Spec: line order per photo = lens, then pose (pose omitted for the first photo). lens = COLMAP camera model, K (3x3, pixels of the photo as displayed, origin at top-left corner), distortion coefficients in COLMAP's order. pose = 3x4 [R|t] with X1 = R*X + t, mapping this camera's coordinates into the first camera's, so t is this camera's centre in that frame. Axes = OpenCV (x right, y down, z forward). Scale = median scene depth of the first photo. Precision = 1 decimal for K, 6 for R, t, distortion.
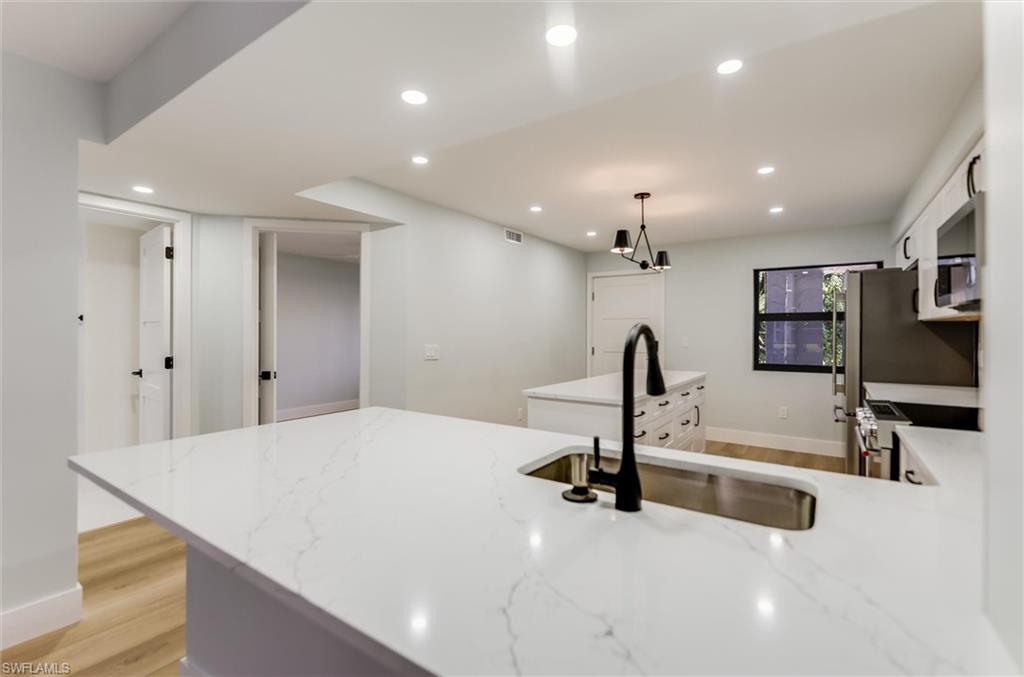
lens RADIAL K [[467.8, 0, 513.7], [0, 467.8, 331.2], [0, 0, 1]] dist [0.025615, -0.031865]
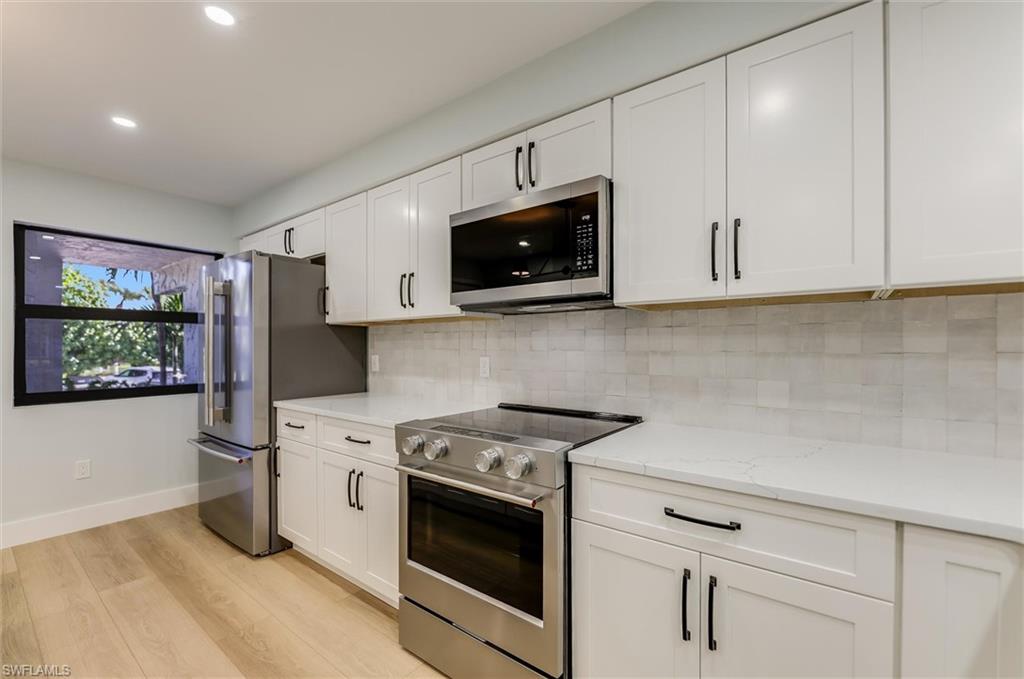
lens RADIAL K [[411.0, 0, 514.4], [0, 411.0, 343.6], [0, 0, 1]] dist [-0.010543, -0.000229]
pose [[0.035730, -0.001709, 0.999360, 0.089059], [0.004467, 0.999989, 0.001550, 0.015571], [-0.999351, 0.004408, 0.035737, 0.573320]]
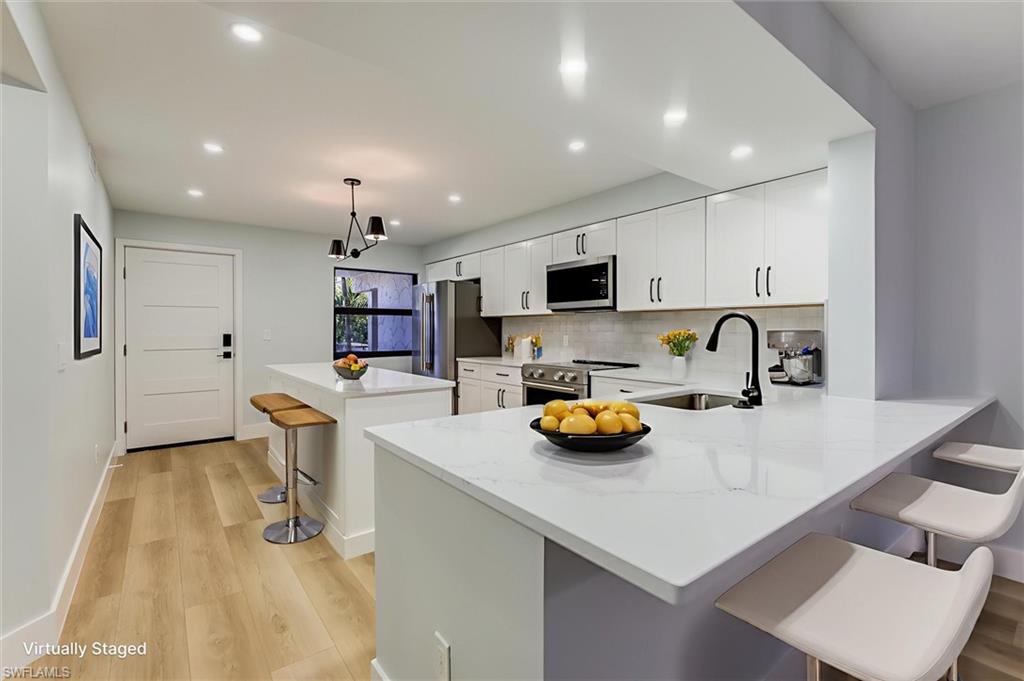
lens RADIAL K [[464.1, 0, 513.4], [0, 464.1, 332.1], [0, 0, 1]] dist [0.001938, 0.000103]
pose [[0.295950, -0.009260, 0.955158, -0.561674], [0.000986, 0.999955, 0.009389, 0.015156], [-0.955203, -0.001836, 0.295946, 0.400749]]
